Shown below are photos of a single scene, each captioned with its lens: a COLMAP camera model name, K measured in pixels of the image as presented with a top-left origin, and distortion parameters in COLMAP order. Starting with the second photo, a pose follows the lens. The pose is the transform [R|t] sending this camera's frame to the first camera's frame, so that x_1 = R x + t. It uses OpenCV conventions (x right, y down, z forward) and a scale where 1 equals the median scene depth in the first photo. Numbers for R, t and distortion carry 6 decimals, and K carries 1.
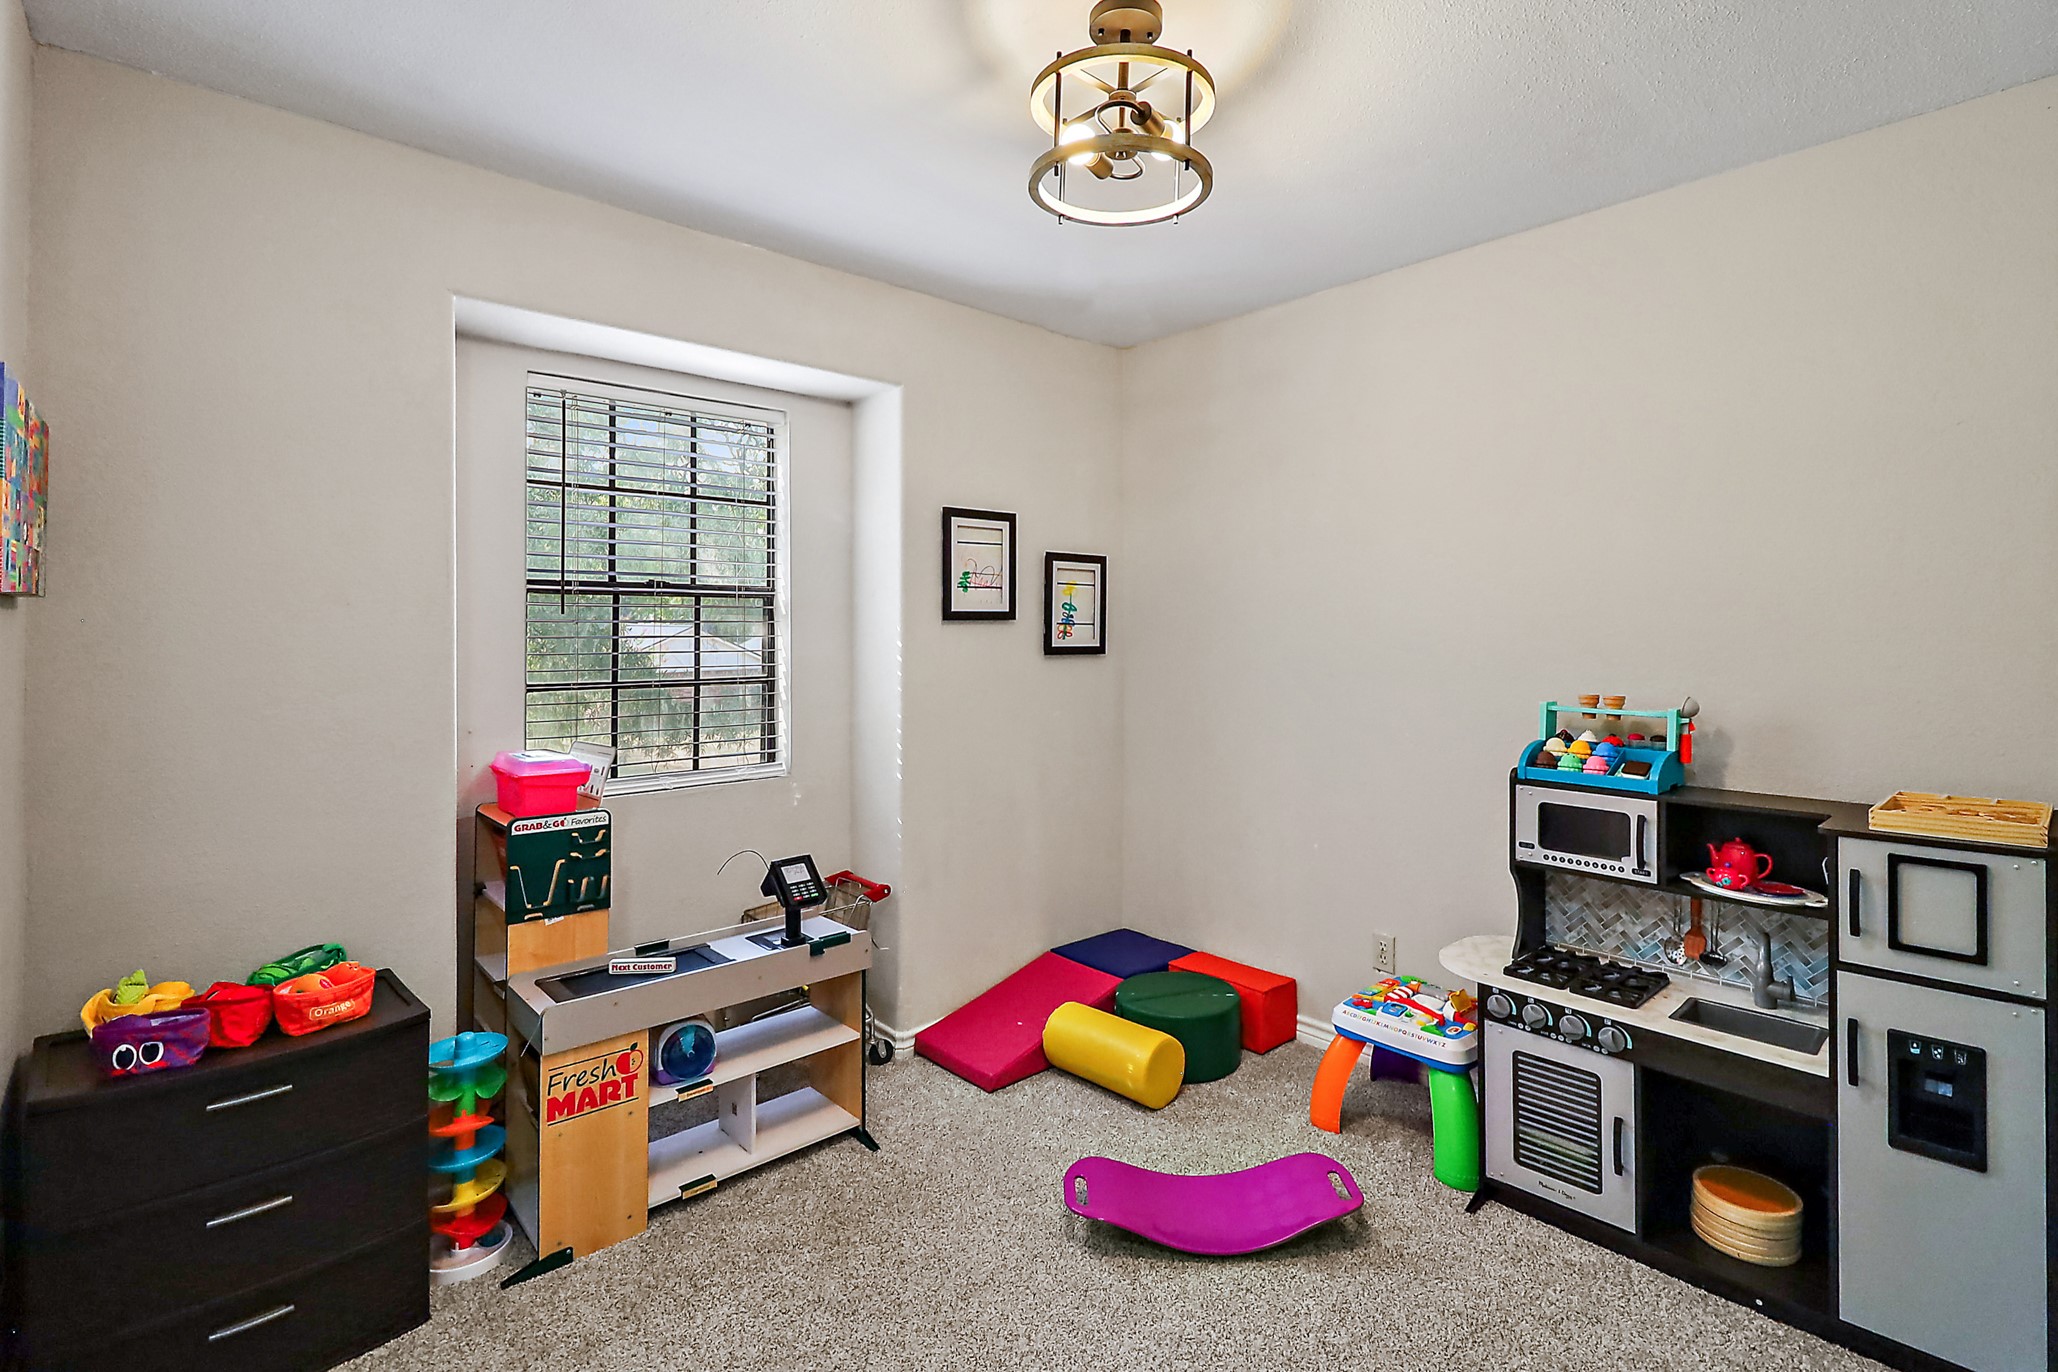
lens RADIAL K [[982.0, 0, 1065.5], [0, 982.0, 627.4], [0, 0, 1]] dist [-0.013107, -0.005185]
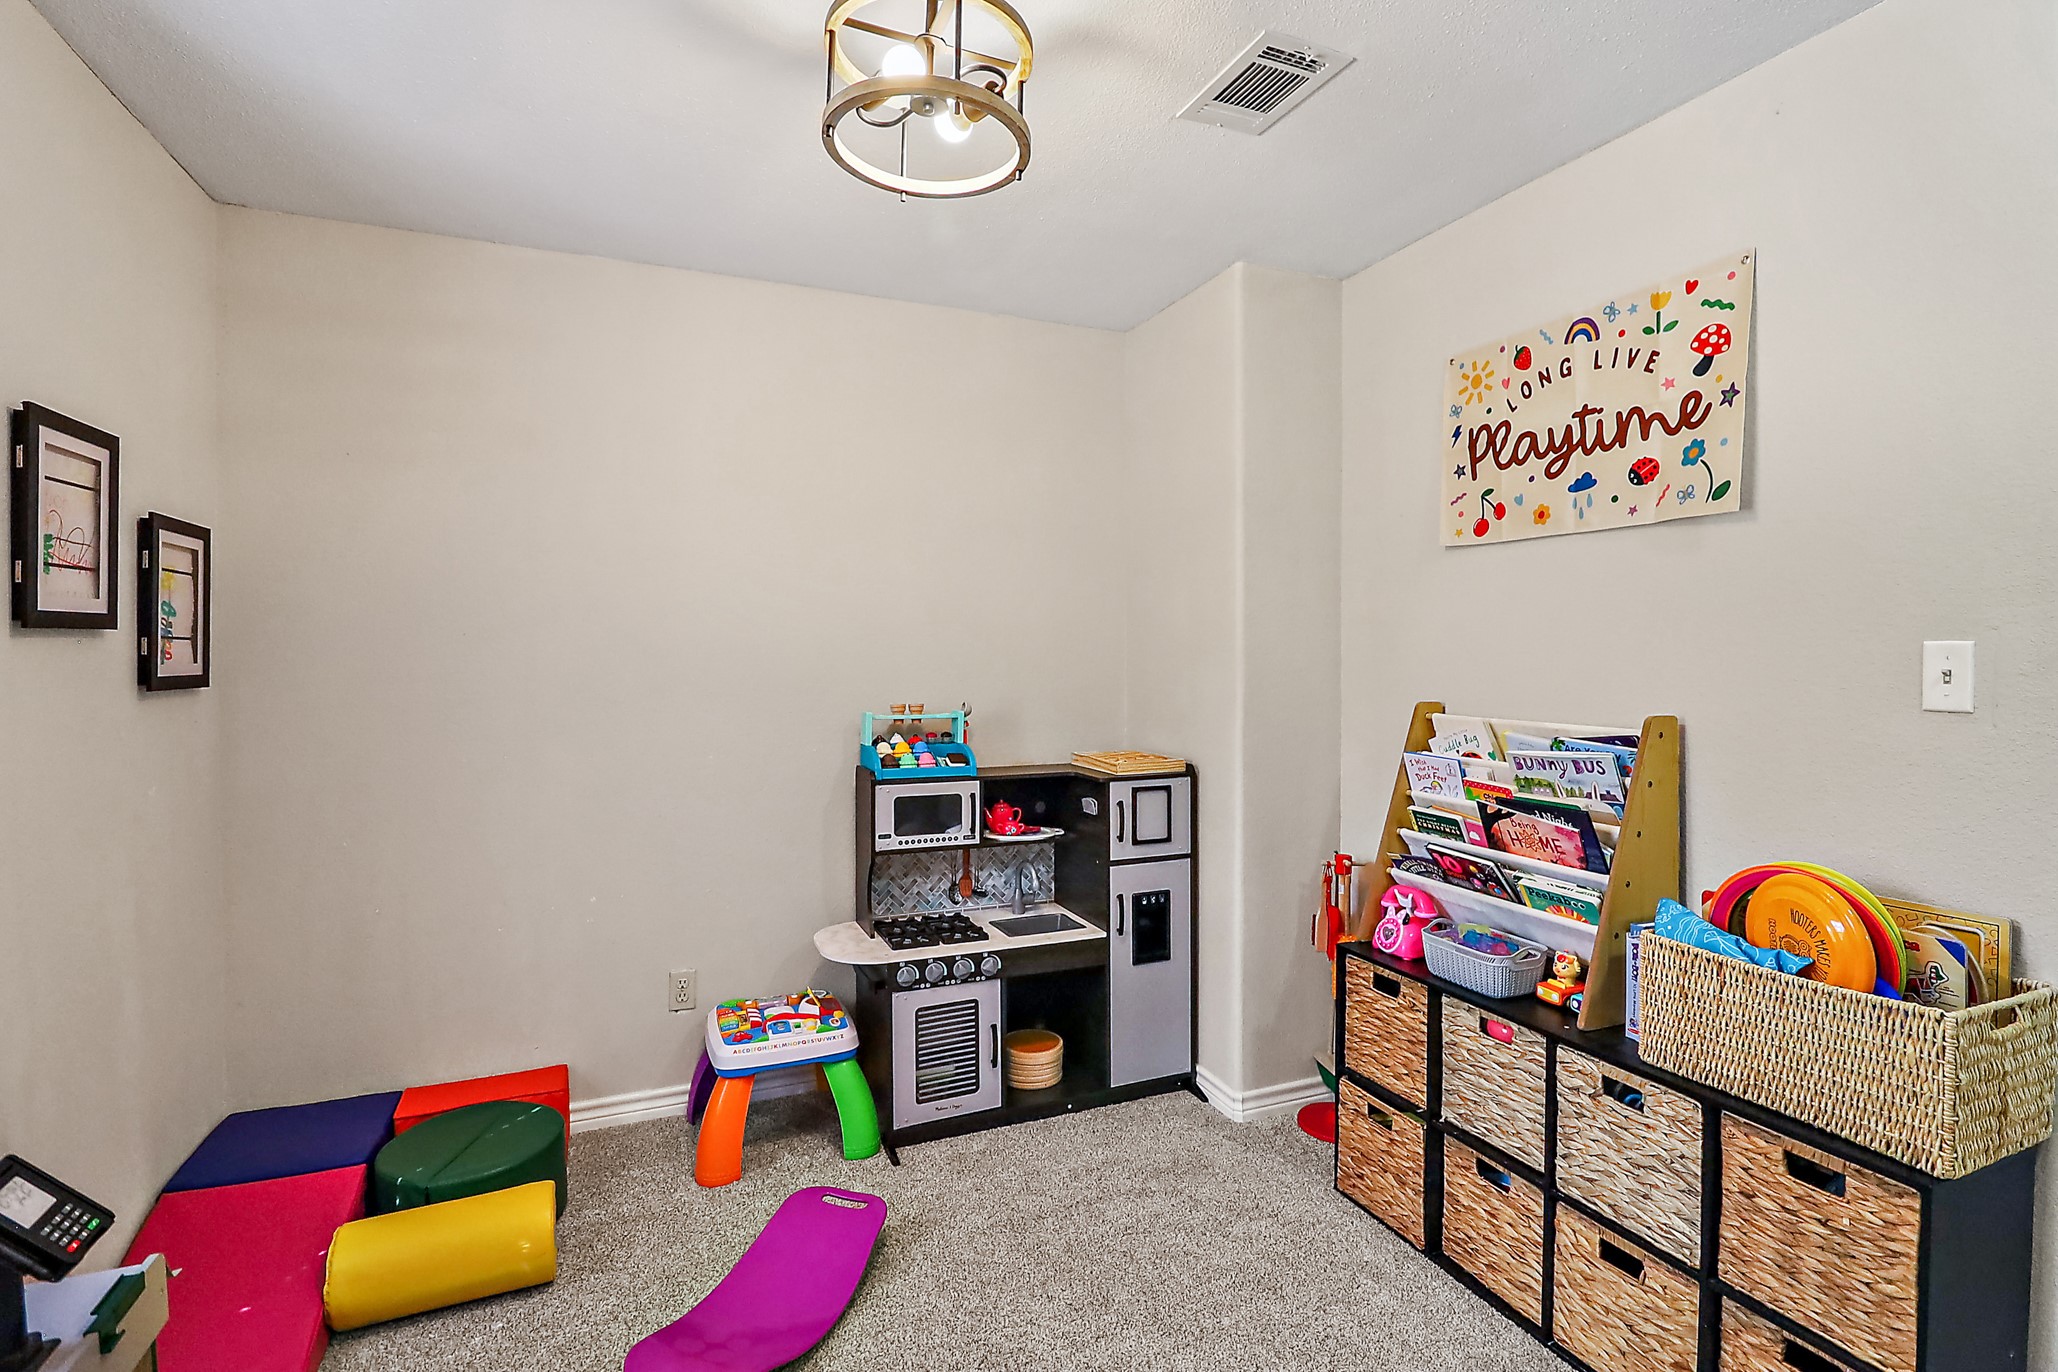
lens RADIAL K [[982.0, 0, 1037.4], [0, 982.0, 666.1], [0, 0, 1]] dist [-0.013107, -0.005185]
pose [[0.312886, -0.014110, 0.949686, -0.605532], [-0.005828, 0.999842, 0.016776, 0.001109], [-0.949773, -0.010783, 0.312755, 0.497709]]
